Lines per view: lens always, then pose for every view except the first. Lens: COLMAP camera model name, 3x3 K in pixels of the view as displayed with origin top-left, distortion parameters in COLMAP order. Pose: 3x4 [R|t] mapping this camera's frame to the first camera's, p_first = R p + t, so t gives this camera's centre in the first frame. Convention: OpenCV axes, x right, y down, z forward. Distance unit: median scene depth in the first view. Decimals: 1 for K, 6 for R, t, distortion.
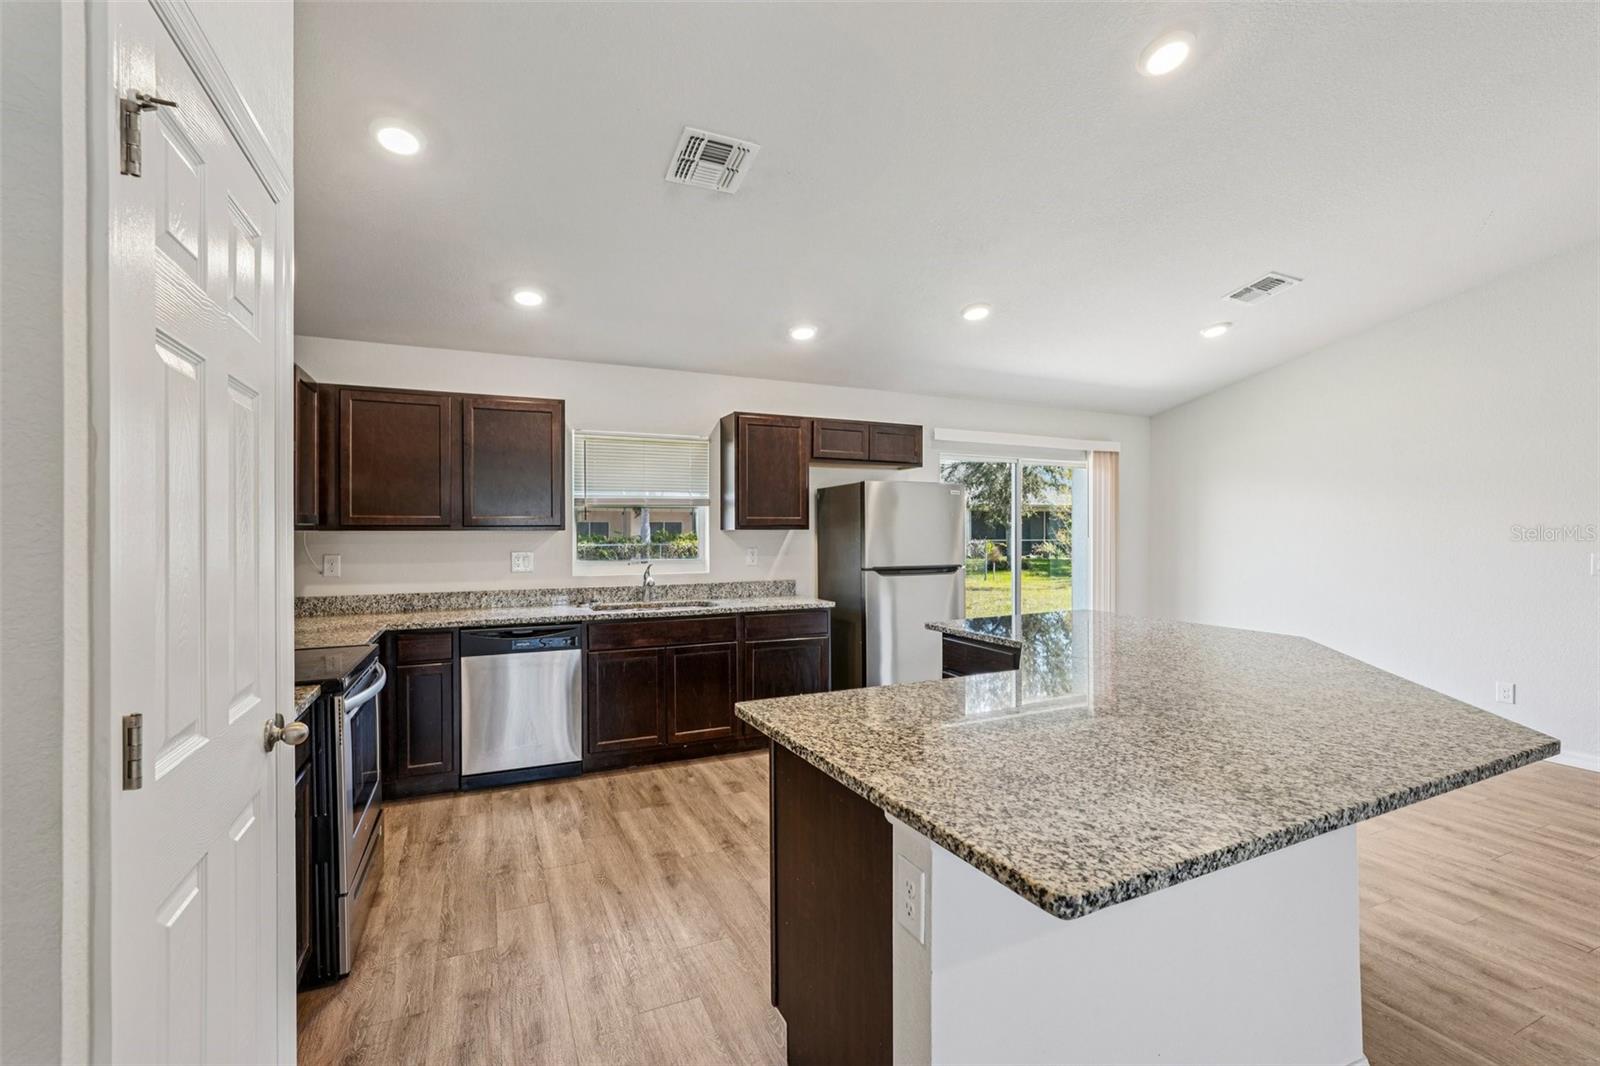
lens RADIAL K [[699.7, 0, 802.0], [0, 699.7, 535.6], [0, 0, 1]] dist [-0.008398, 0.000288]
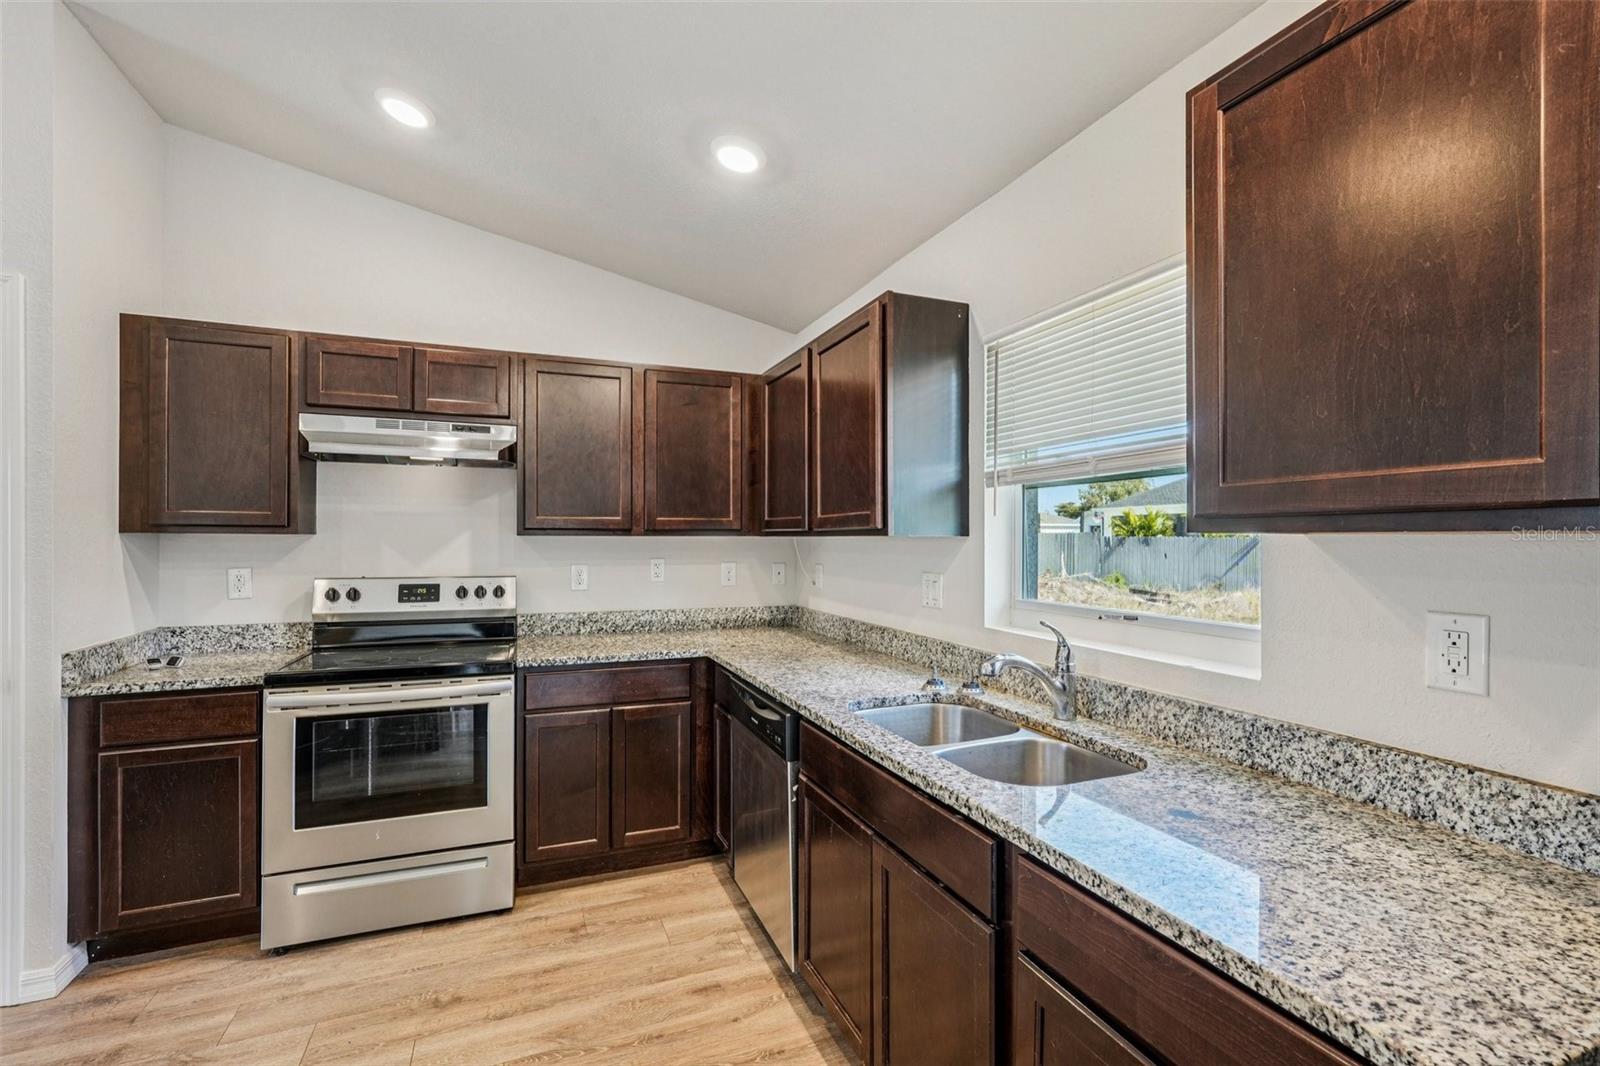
lens RADIAL K [[699.7, 0, 802.0], [0, 699.7, 535.6], [0, 0, 1]] dist [-0.008398, 0.000288]
pose [[-0.032672, -0.001625, -0.999465, 0.186608], [-0.010320, 0.999946, -0.001289, -0.006163], [0.999413, 0.010273, -0.032687, 0.901448]]
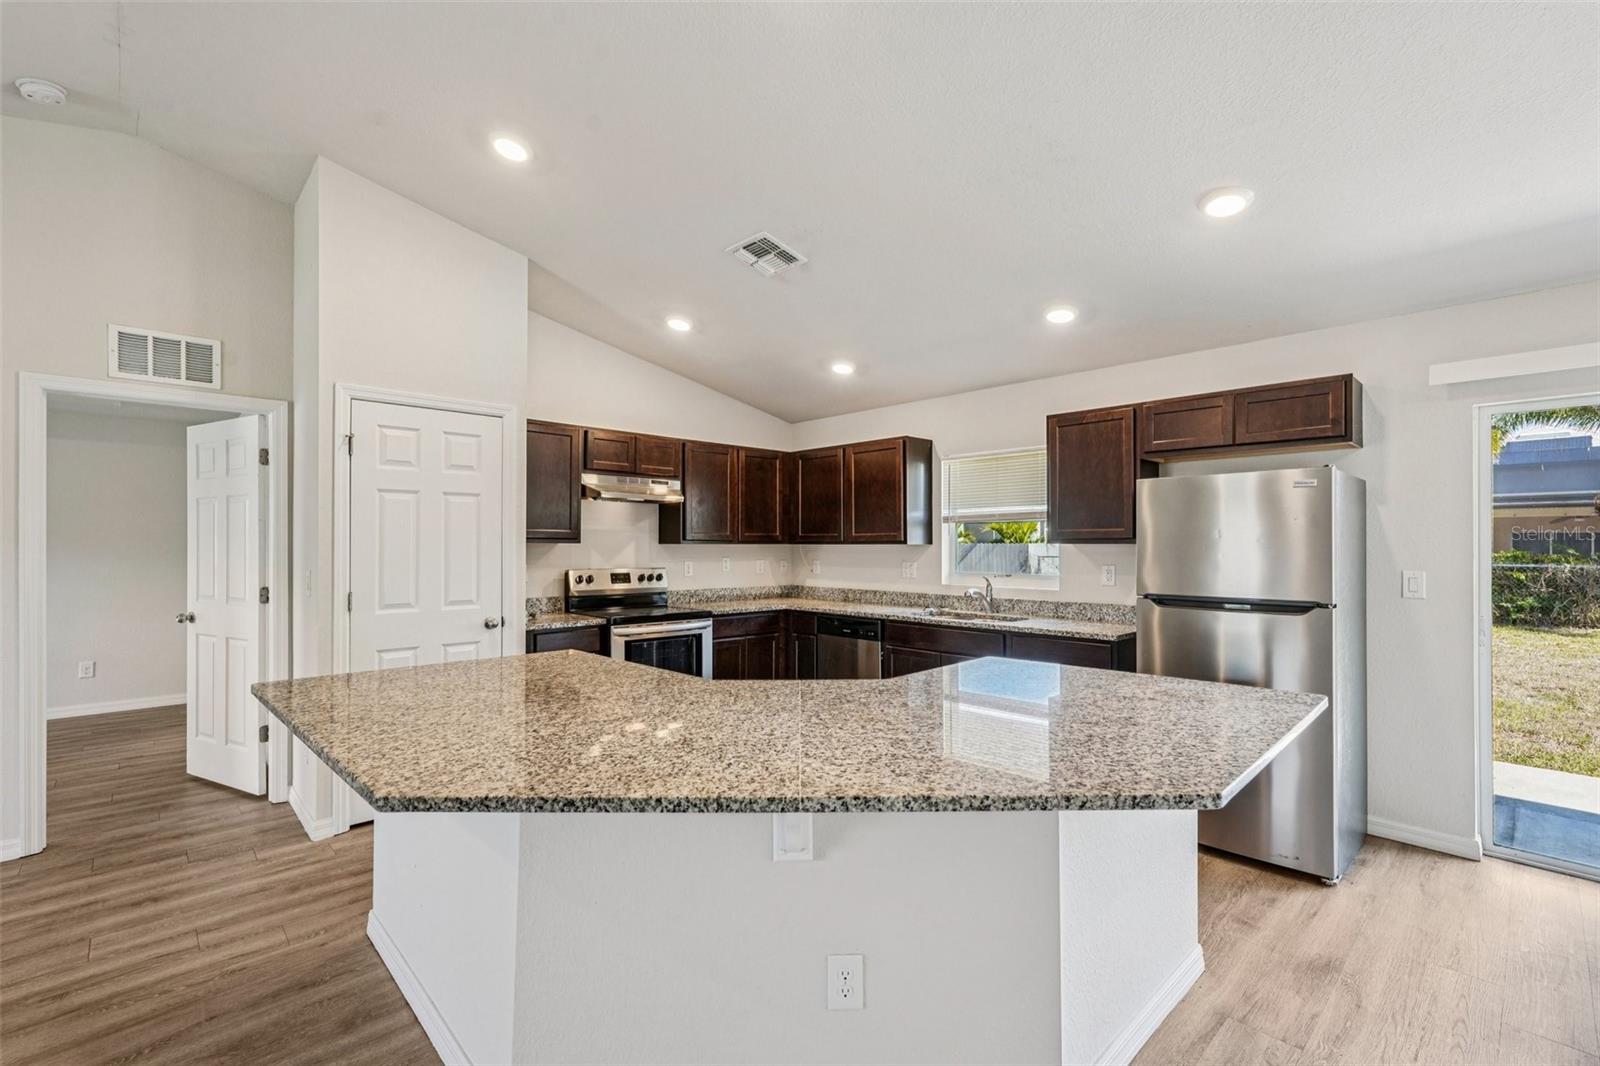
lens RADIAL K [[723.5, 0, 804.3], [0, 723.5, 545.7], [0, 0, 1]] dist [-0.001024, -0.000023]
pose [[0.316711, 0.002599, -0.948518, 0.740343], [-0.008429, 0.999964, -0.000075, -0.003261], [0.948485, 0.008019, 0.316722, 0.416055]]
